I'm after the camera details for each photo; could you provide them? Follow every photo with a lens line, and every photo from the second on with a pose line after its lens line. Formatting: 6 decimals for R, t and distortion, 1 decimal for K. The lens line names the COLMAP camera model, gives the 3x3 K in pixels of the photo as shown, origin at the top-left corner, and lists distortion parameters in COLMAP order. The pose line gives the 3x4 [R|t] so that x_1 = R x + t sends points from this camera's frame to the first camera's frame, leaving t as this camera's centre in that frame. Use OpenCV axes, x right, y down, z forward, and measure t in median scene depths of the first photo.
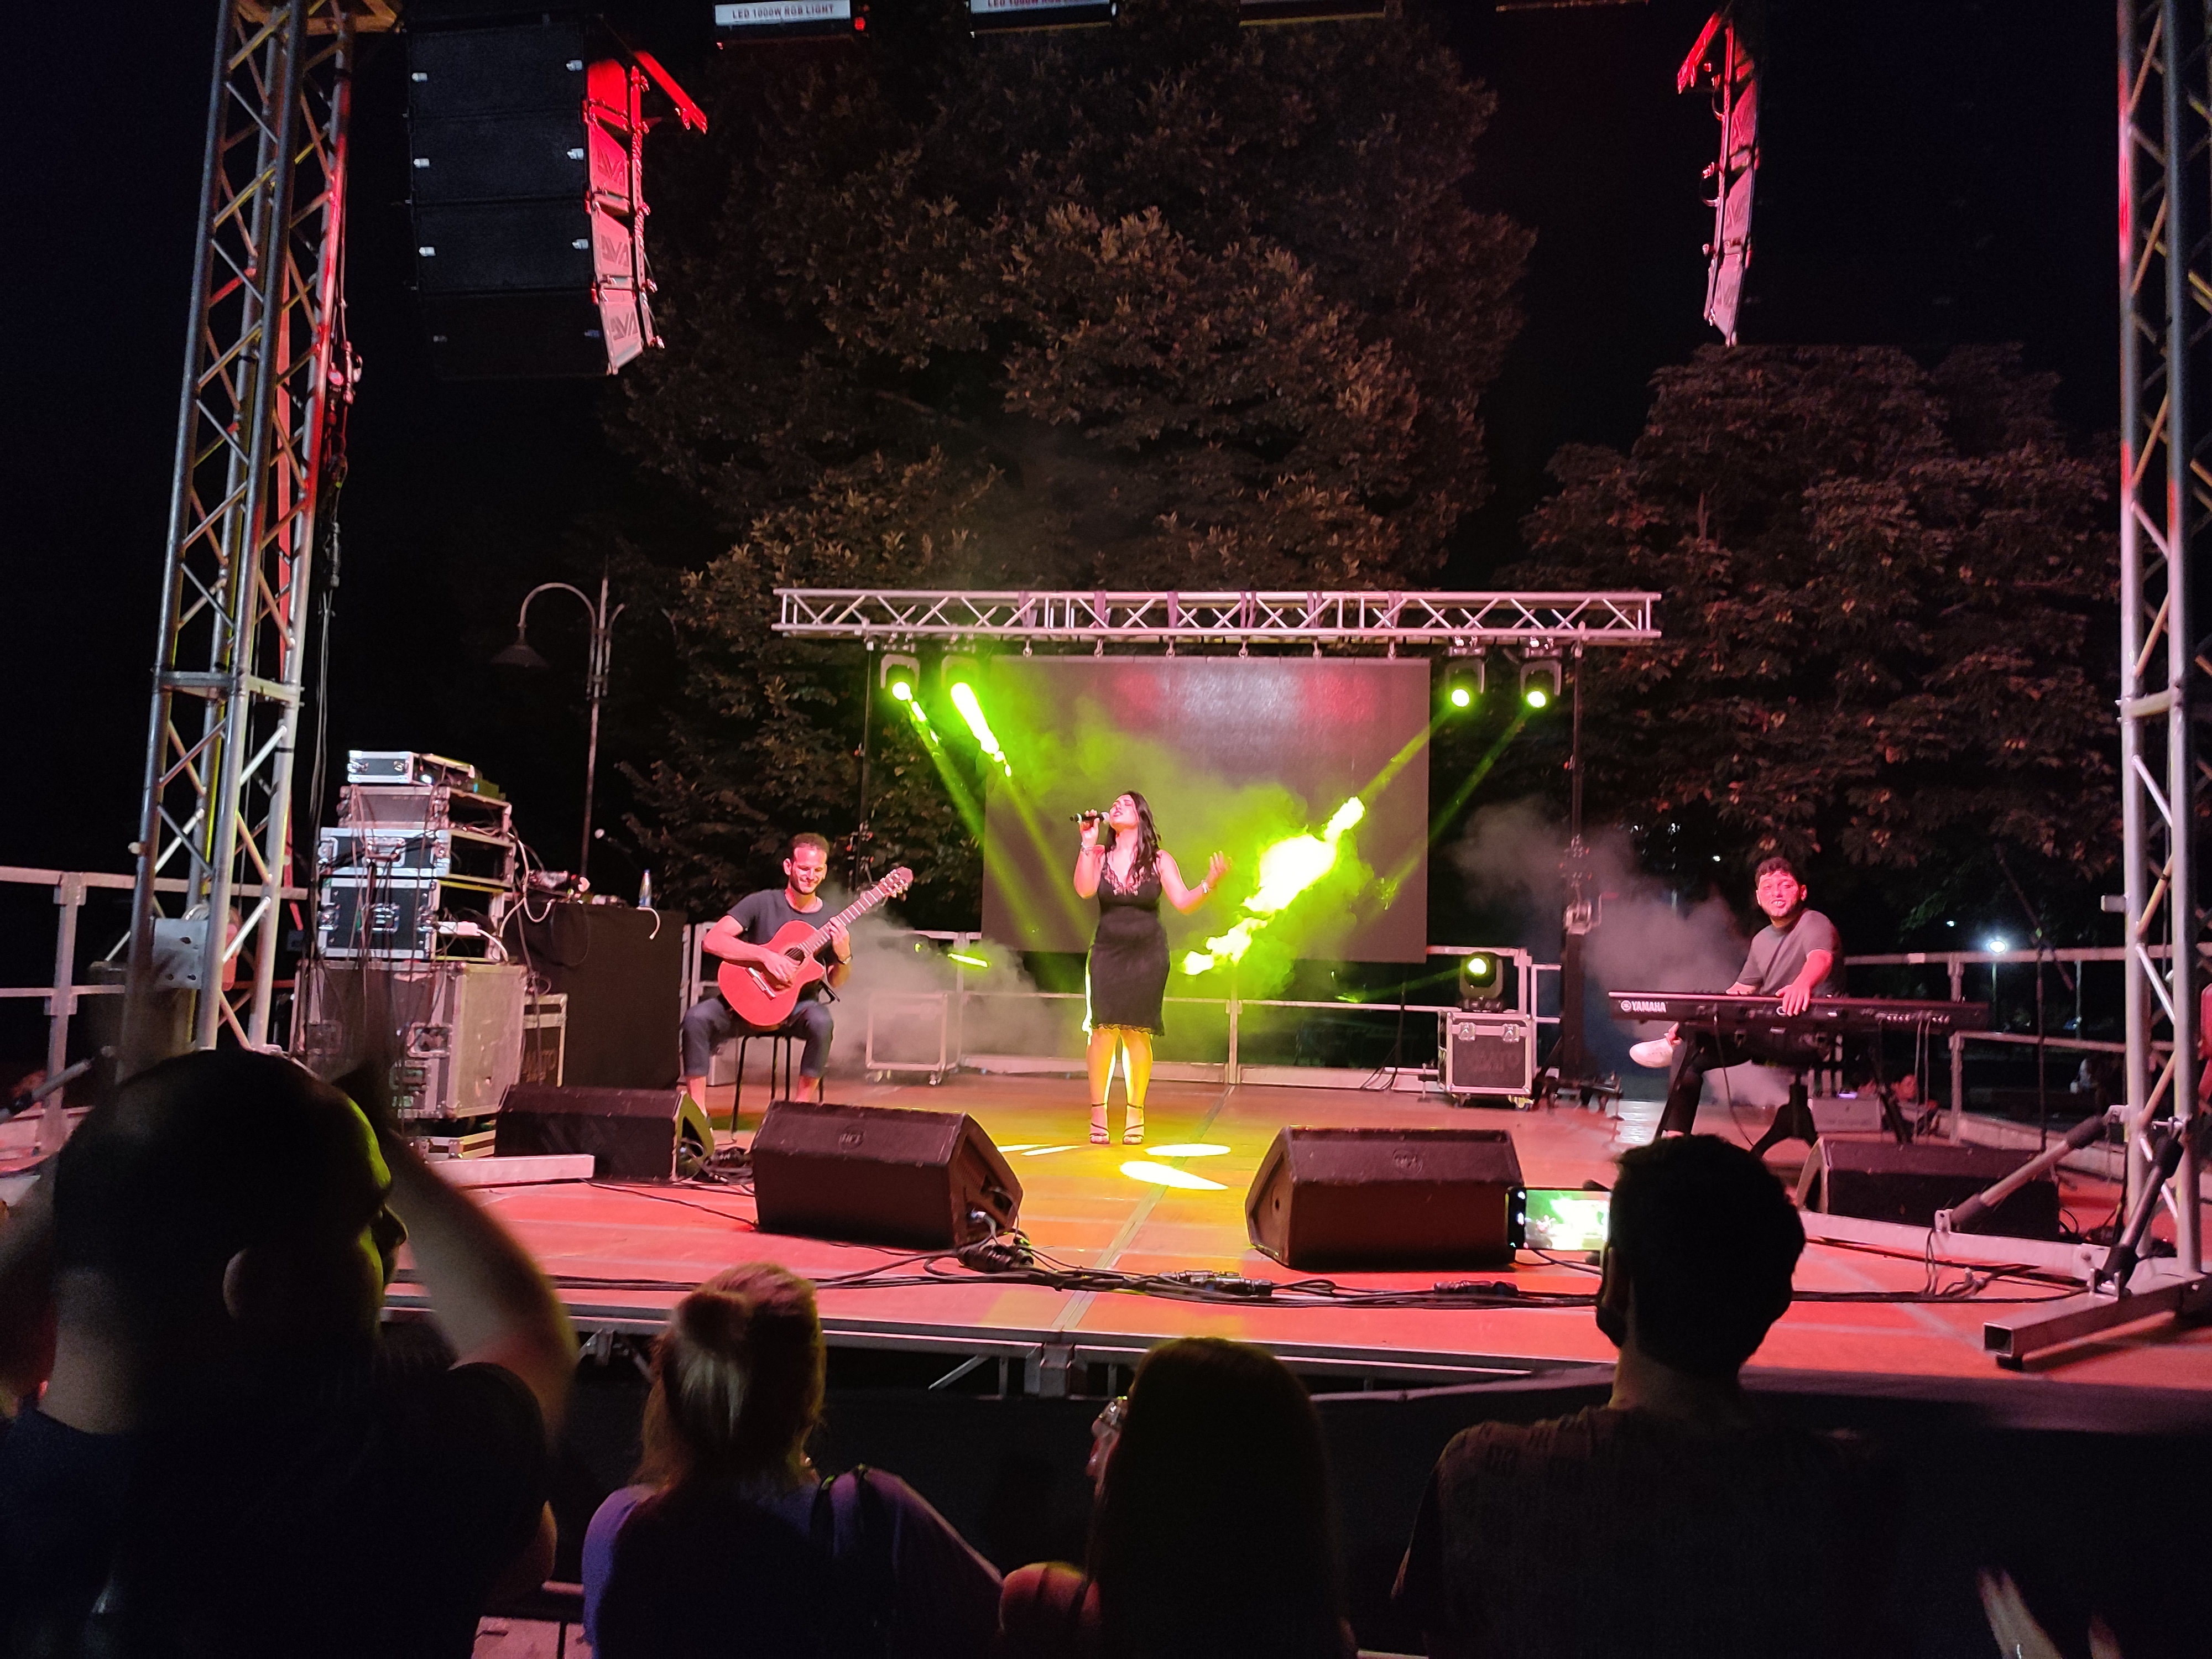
lens RADIAL K [[1615.7, 0, 1103.5], [0, 1615.7, 818.2], [0, 0, 1]] dist [0.021579, 0.001742]
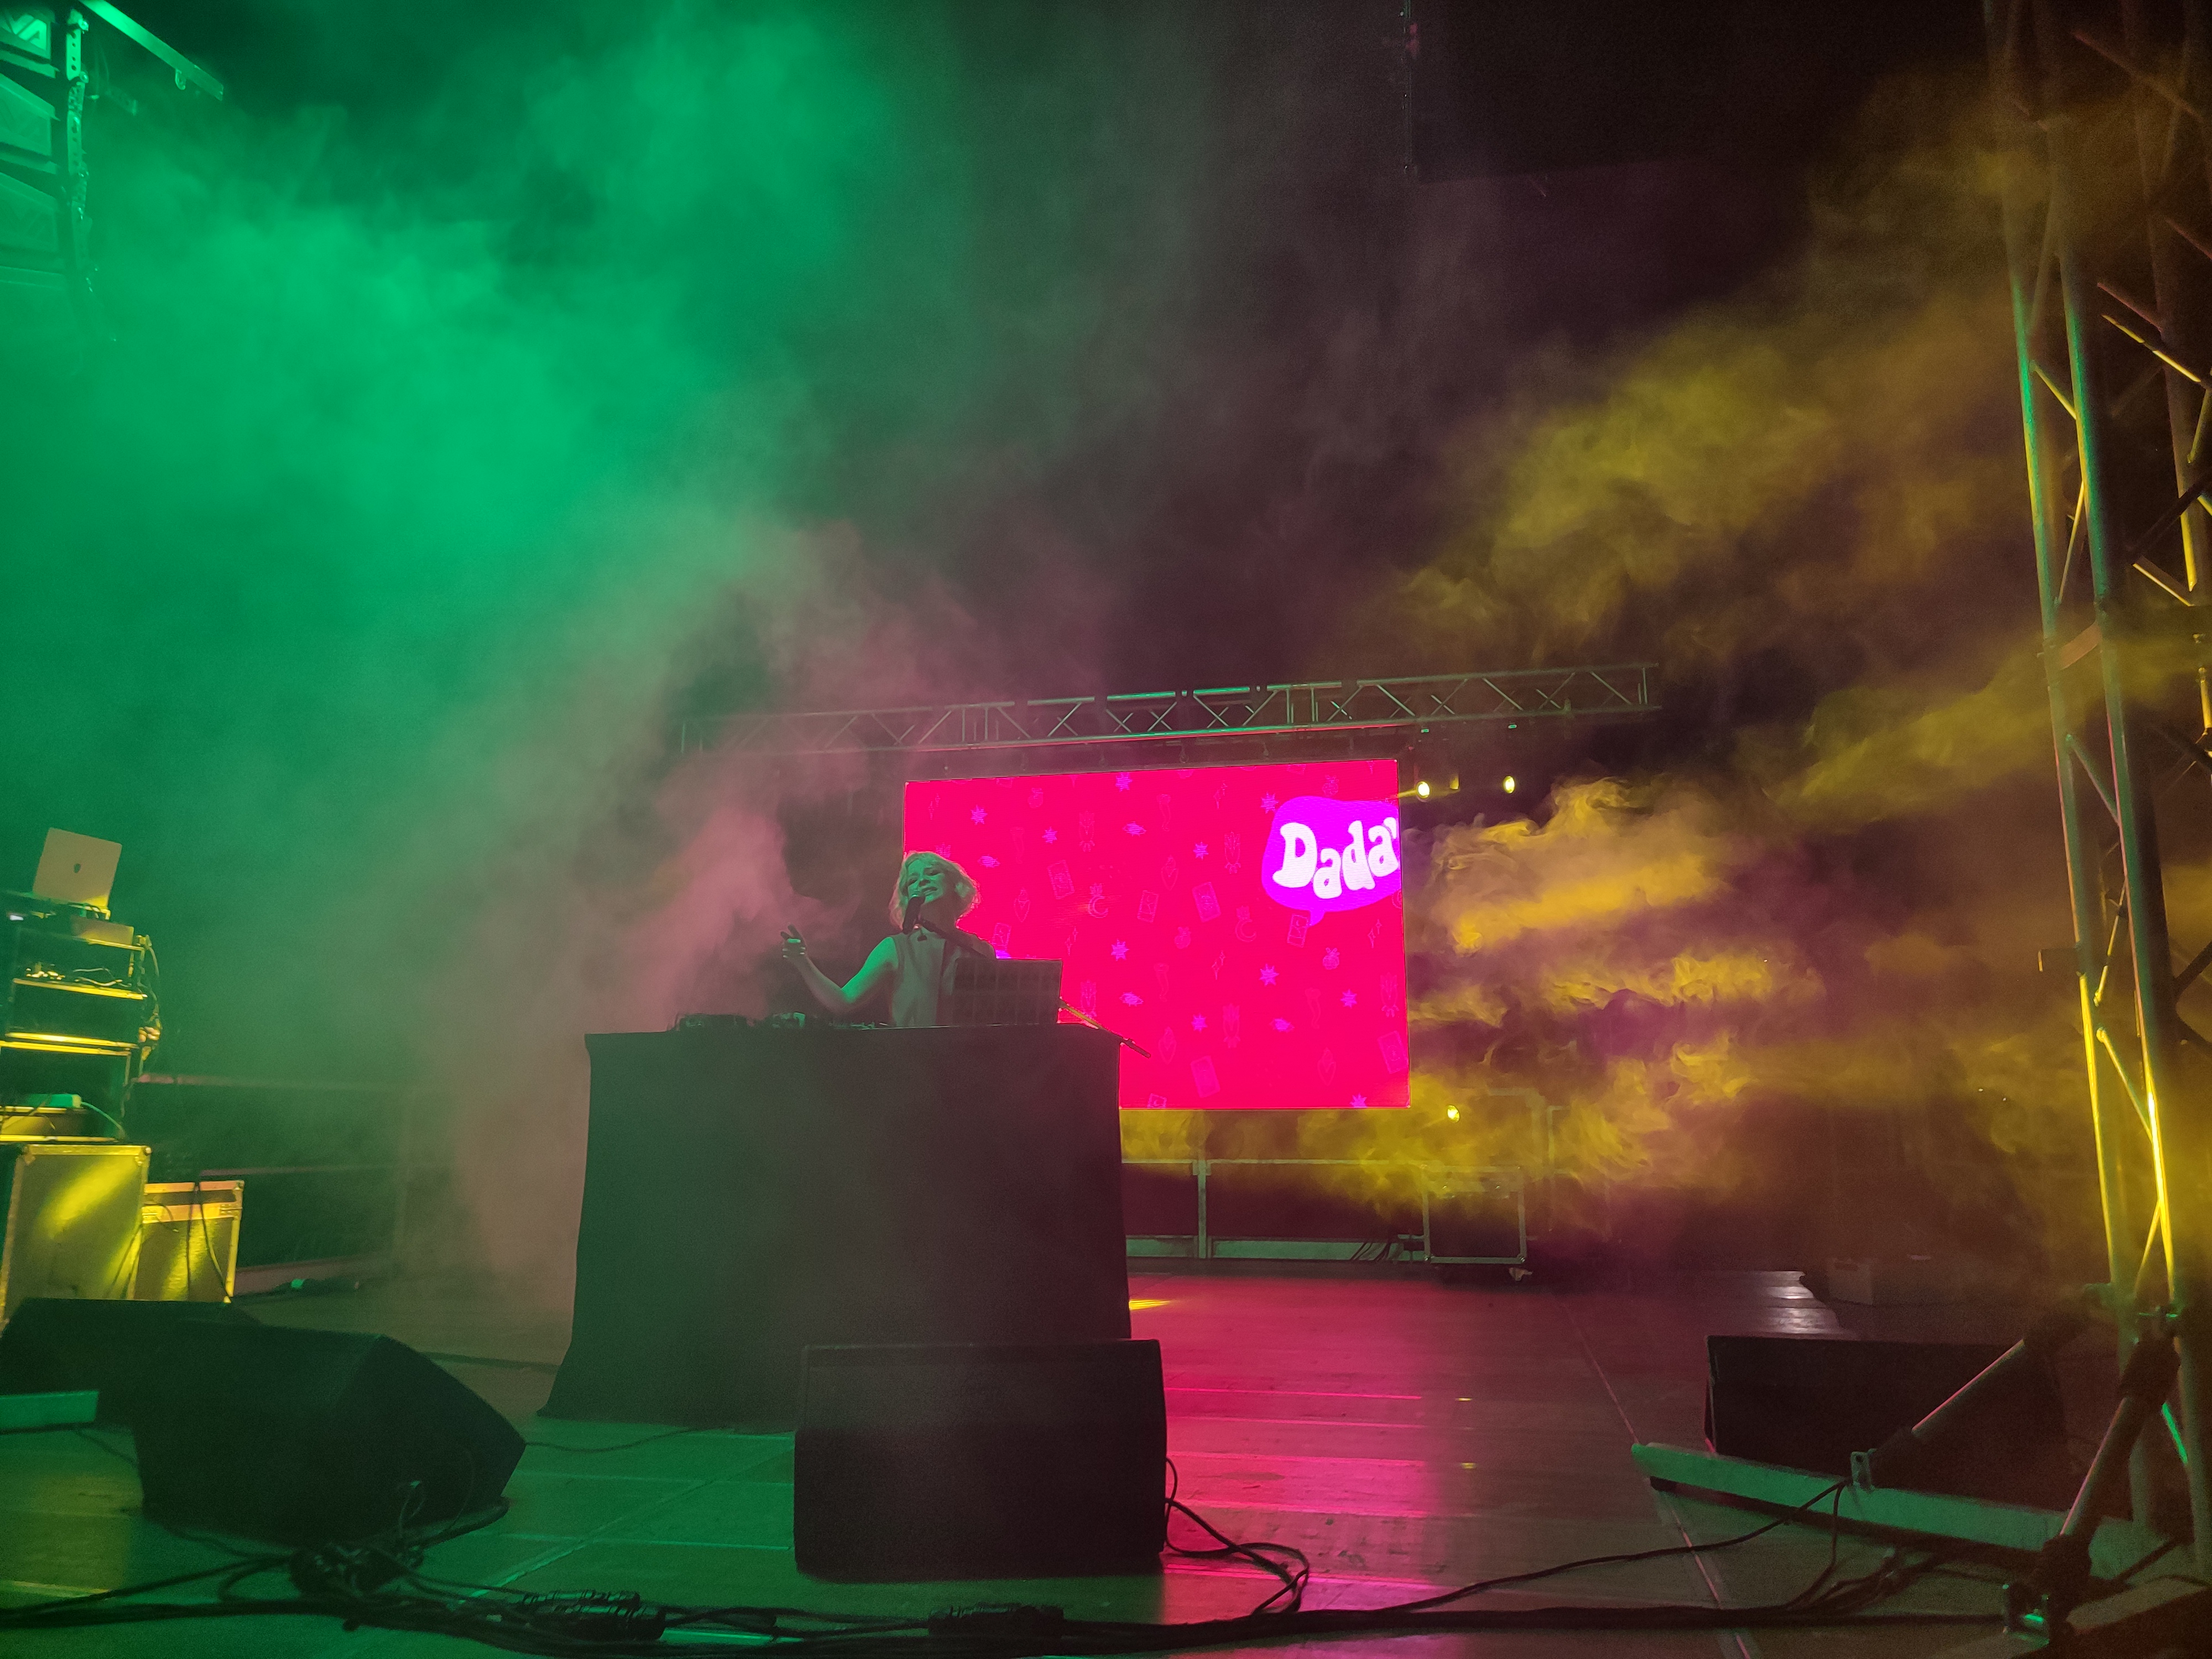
lens RADIAL K [[1613.2, 0, 1105.7], [0, 1613.2, 820.1], [0, 0, 1]] dist [0.021371, -0.005638]
pose [[0.994561, -0.050579, -0.091050, 0.119642], [0.041253, 0.993976, -0.101540, 0.018174], [0.095637, 0.097232, 0.990656, 0.125954]]
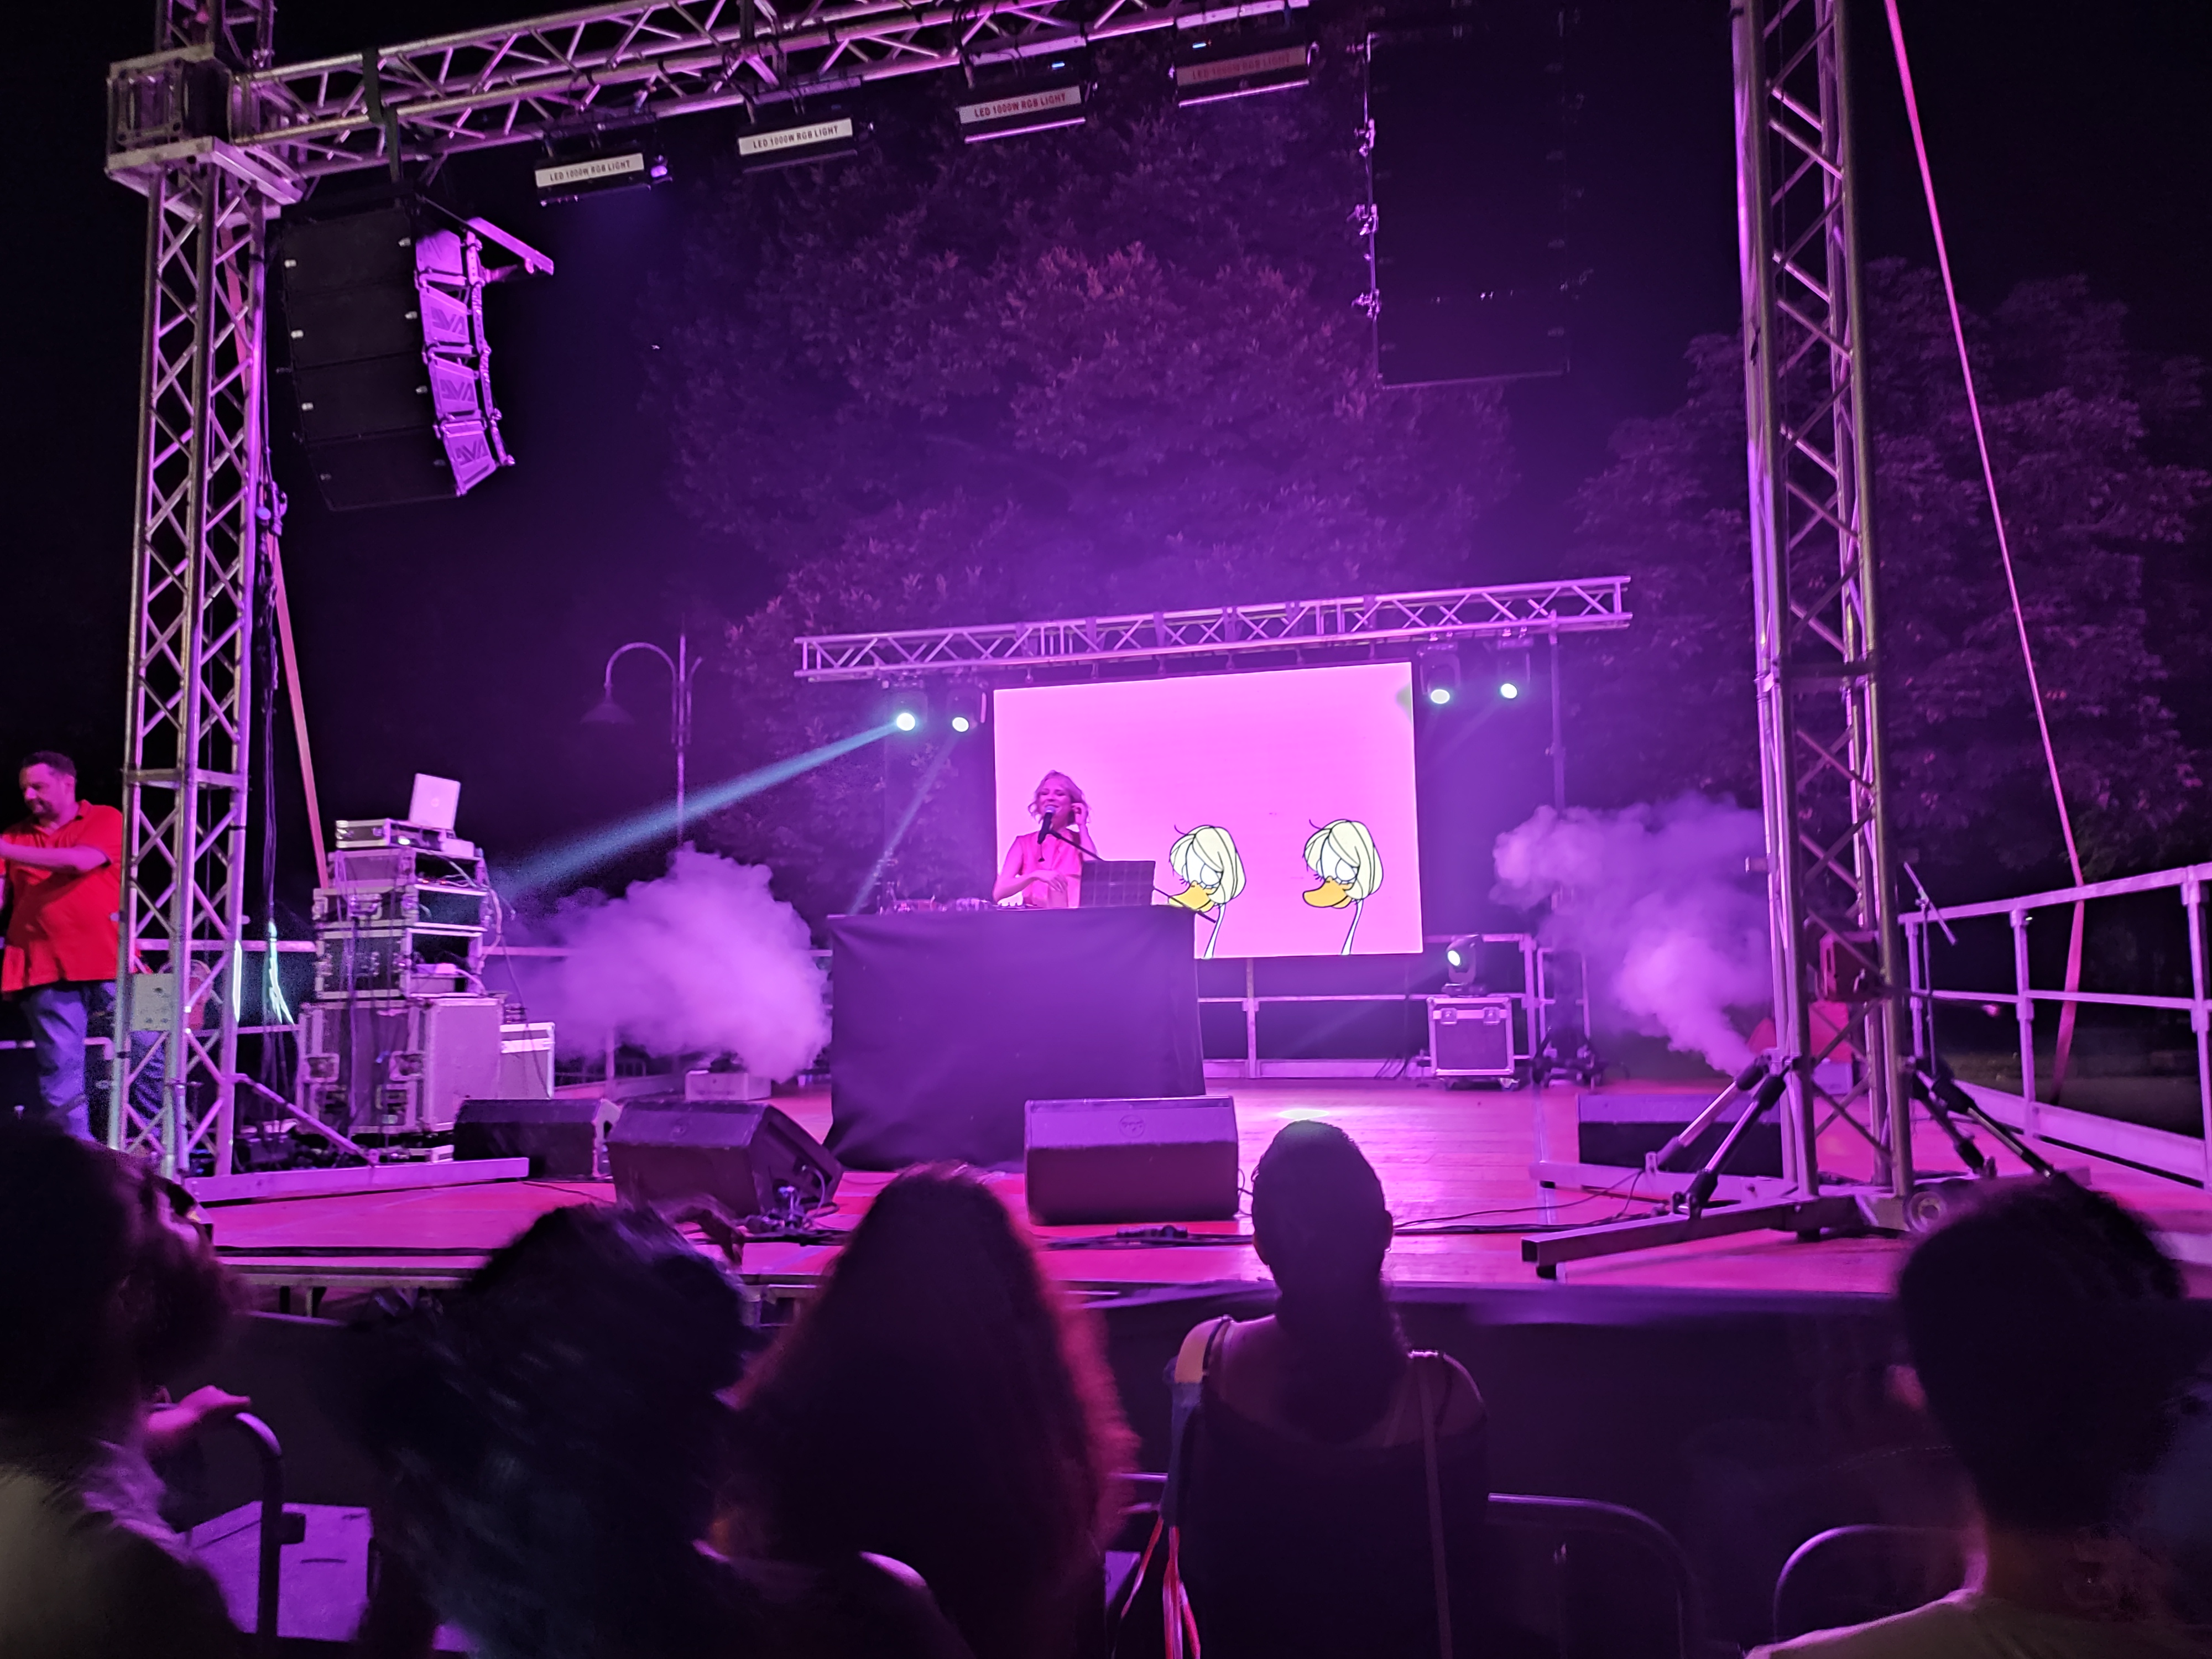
lens RADIAL K [[1635.6, 0, 1100.7], [0, 1635.6, 836.9], [0, 0, 1]] dist [0.019081, -0.002509]
pose [[0.990361, -0.063201, -0.123247, 0.123981], [0.063871, 0.997957, 0.001483, 0.001499], [0.122901, -0.009340, 0.992375, -0.057009]]
